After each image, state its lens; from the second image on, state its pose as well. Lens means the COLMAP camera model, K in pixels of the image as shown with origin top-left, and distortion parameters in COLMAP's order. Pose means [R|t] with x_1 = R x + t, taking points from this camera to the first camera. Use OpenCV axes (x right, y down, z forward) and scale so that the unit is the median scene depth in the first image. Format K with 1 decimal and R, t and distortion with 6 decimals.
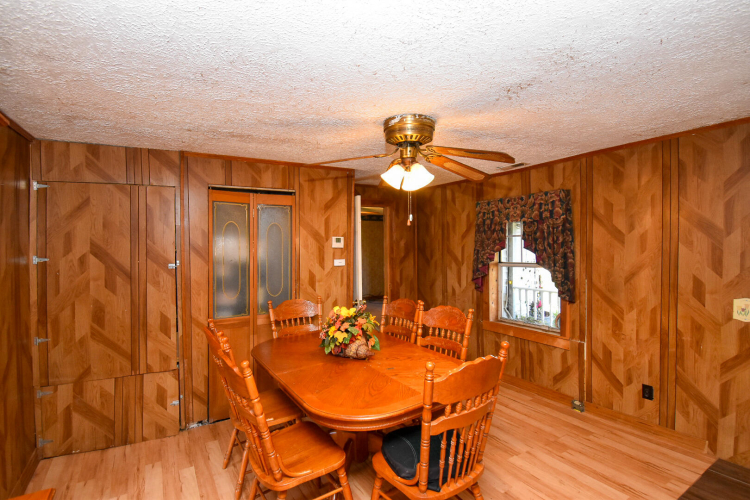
lens RADIAL K [[351.5, 0, 380.1], [0, 351.5, 255.3], [0, 0, 1]] dist [-0.004237, -0.003087]
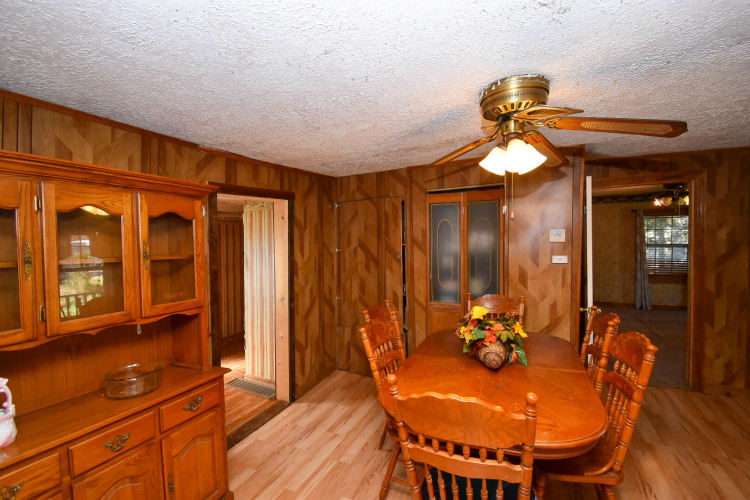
lens RADIAL K [[334.2, 0, 377.5], [0, 334.2, 252.9], [0, 0, 1]] dist [0.000840, -0.014609]
pose [[0.553747, 0.029624, -0.832158, 0.415604], [-0.008624, 0.999517, 0.029842, -0.020226], [0.832640, -0.009348, 0.553735, 0.241664]]
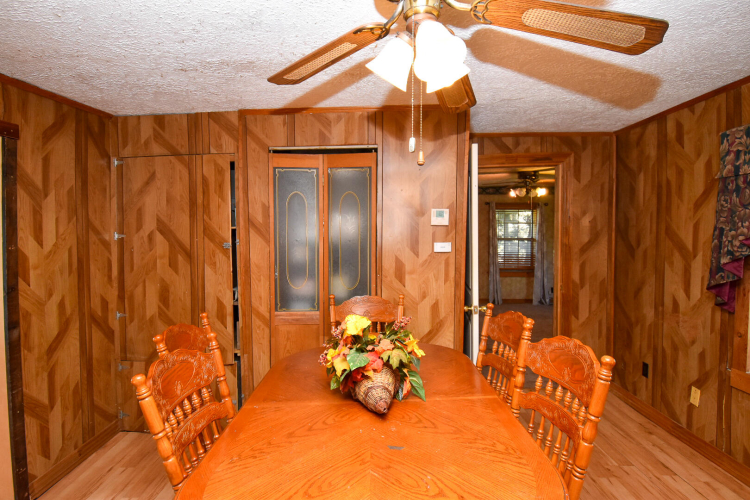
lens RADIAL K [[392.0, 0, 377.6], [0, 392.0, 251.2], [0, 0, 1]] dist [0.004359, -0.008886]
pose [[0.843800, 0.026643, -0.535997, 0.242452], [-0.015336, 0.999556, 0.025542, 0.015112], [0.536439, -0.013332, 0.843834, 0.393811]]
